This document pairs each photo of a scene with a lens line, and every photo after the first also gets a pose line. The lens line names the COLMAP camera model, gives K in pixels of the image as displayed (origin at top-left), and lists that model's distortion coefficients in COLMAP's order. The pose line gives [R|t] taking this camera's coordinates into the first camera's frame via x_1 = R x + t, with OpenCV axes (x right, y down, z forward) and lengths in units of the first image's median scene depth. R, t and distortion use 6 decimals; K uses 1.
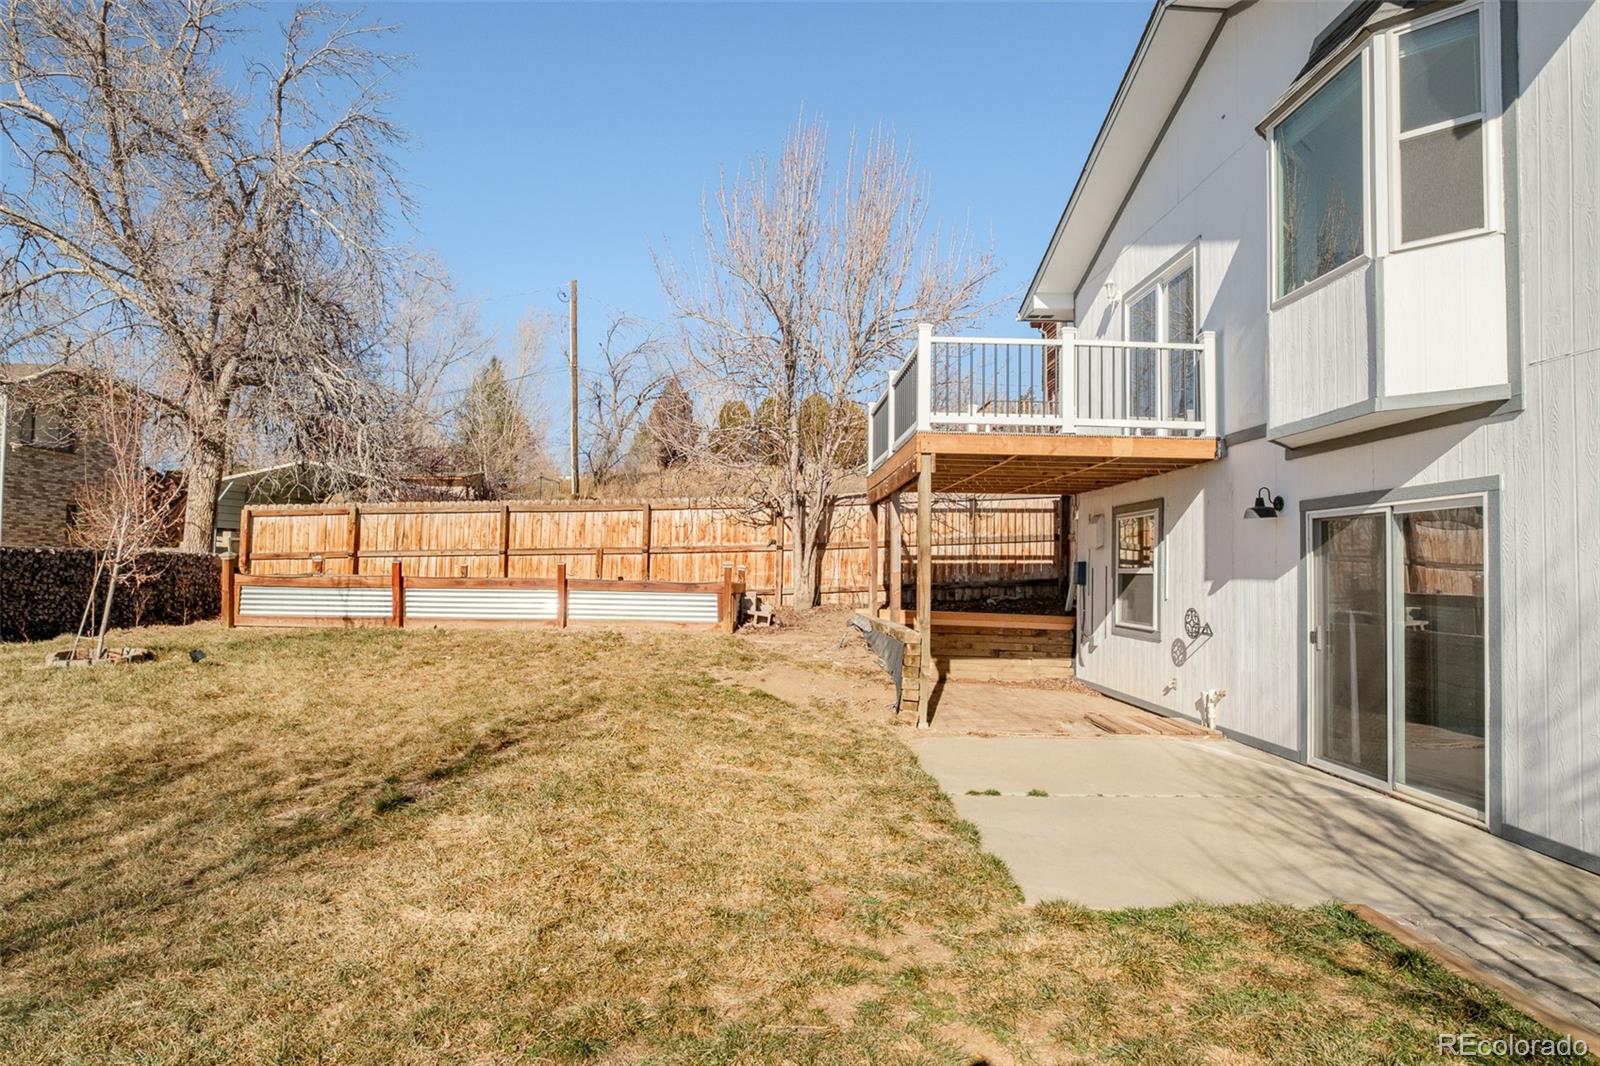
lens RADIAL K [[915.7, 0, 799.2], [0, 915.7, 533.4], [0, 0, 1]] dist [-0.001724, 0.000662]
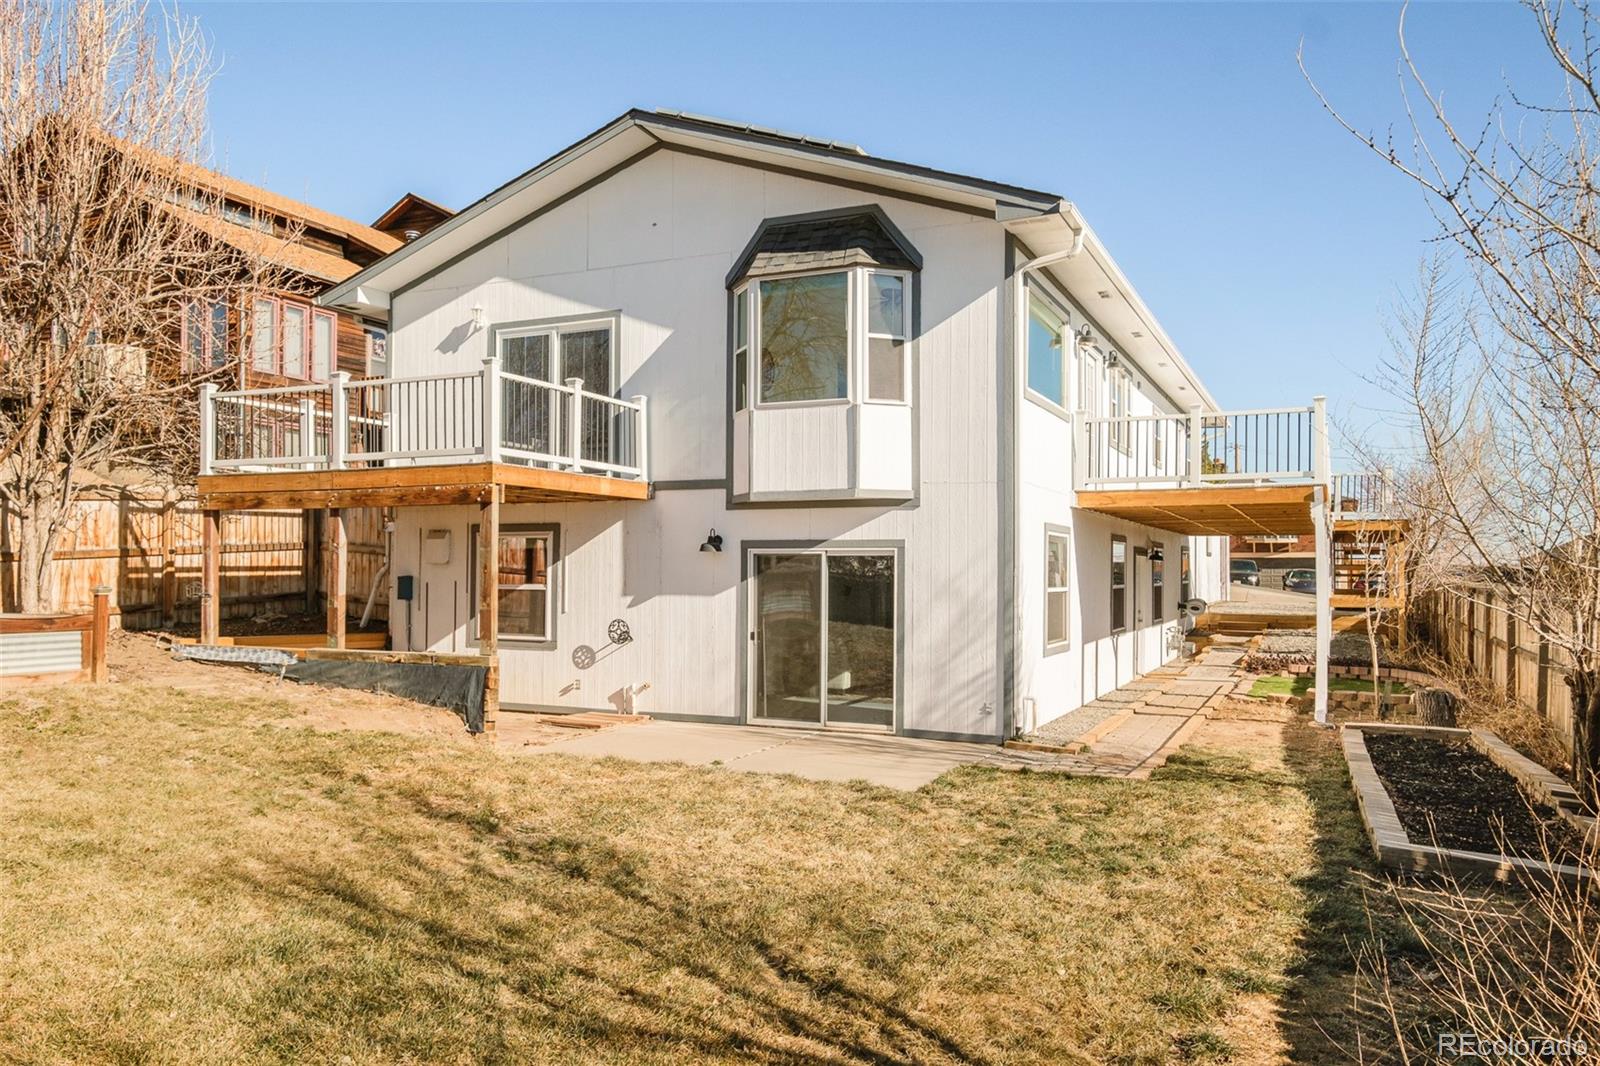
lens RADIAL K [[1181.8, 0, 799.1], [0, 1181.8, 544.4], [0, 0, 1]] dist [0.008994, 0.000881]
pose [[0.438583, 0.006441, 0.898668, -0.850156], [-0.037178, 0.999248, 0.010983, -0.042577], [-0.897922, -0.038228, 0.438492, 0.093307]]
